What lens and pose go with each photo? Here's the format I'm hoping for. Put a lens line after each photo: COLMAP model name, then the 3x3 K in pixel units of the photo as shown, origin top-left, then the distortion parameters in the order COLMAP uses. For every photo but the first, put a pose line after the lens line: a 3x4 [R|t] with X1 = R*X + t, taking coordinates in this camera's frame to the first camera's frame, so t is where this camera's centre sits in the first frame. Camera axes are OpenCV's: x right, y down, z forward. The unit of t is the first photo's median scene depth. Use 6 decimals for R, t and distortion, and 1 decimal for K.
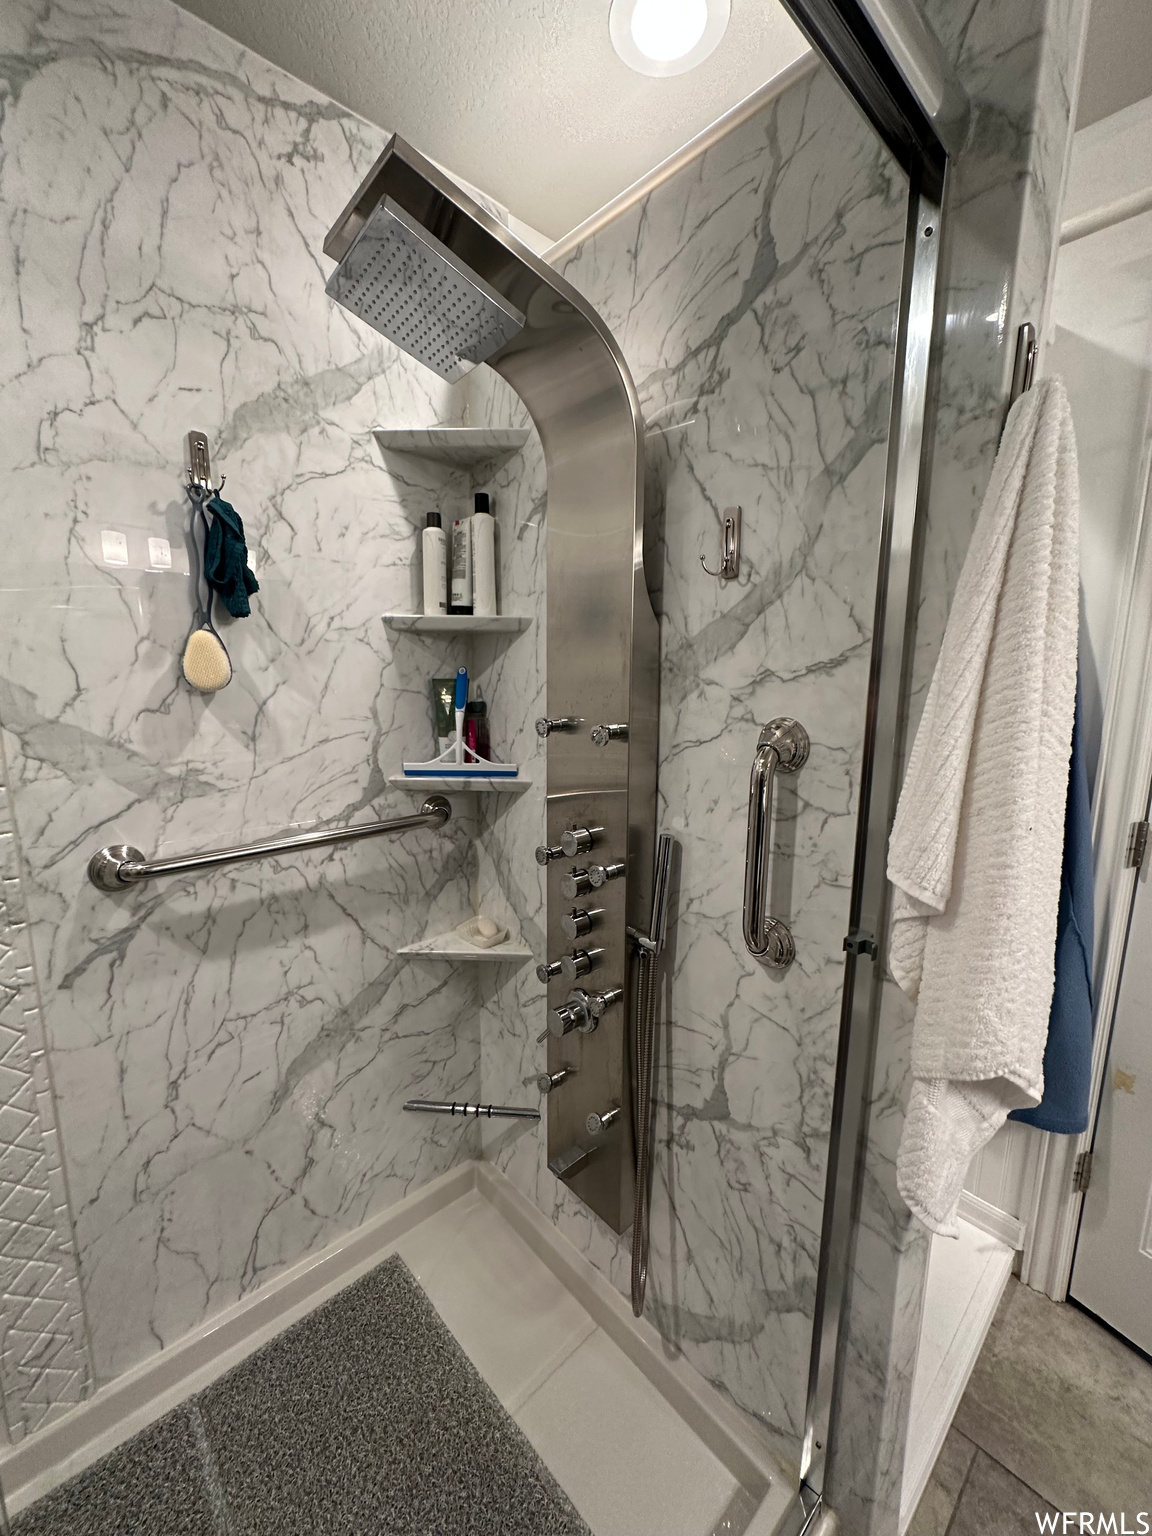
lens RADIAL K [[611.6, 0, 577.1], [0, 611.6, 768.8], [0, 0, 1]] dist [-0.002513, 0.000650]
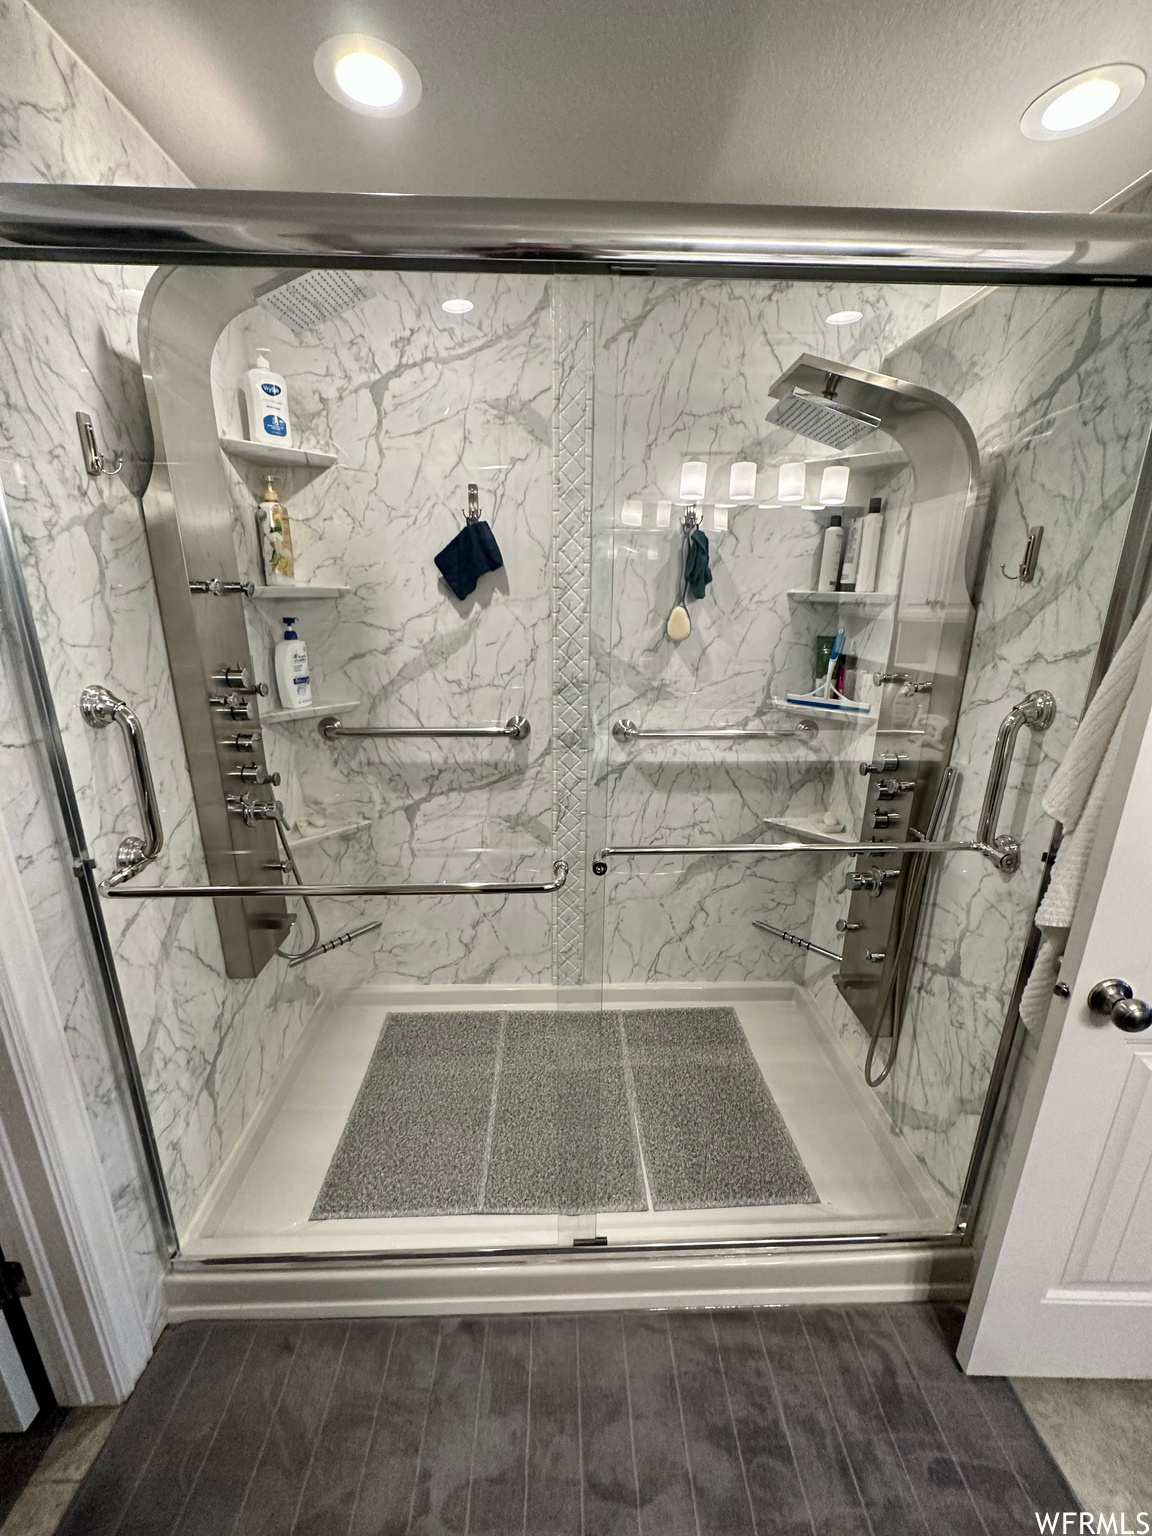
lens RADIAL K [[611.6, 0, 577.1], [0, 611.6, 768.8], [0, 0, 1]] dist [-0.002513, 0.000650]
pose [[0.759754, 0.186636, -0.622849, 0.344281], [-0.113166, 0.981254, 0.155991, -0.005739], [0.640287, -0.048030, 0.766633, -0.557572]]
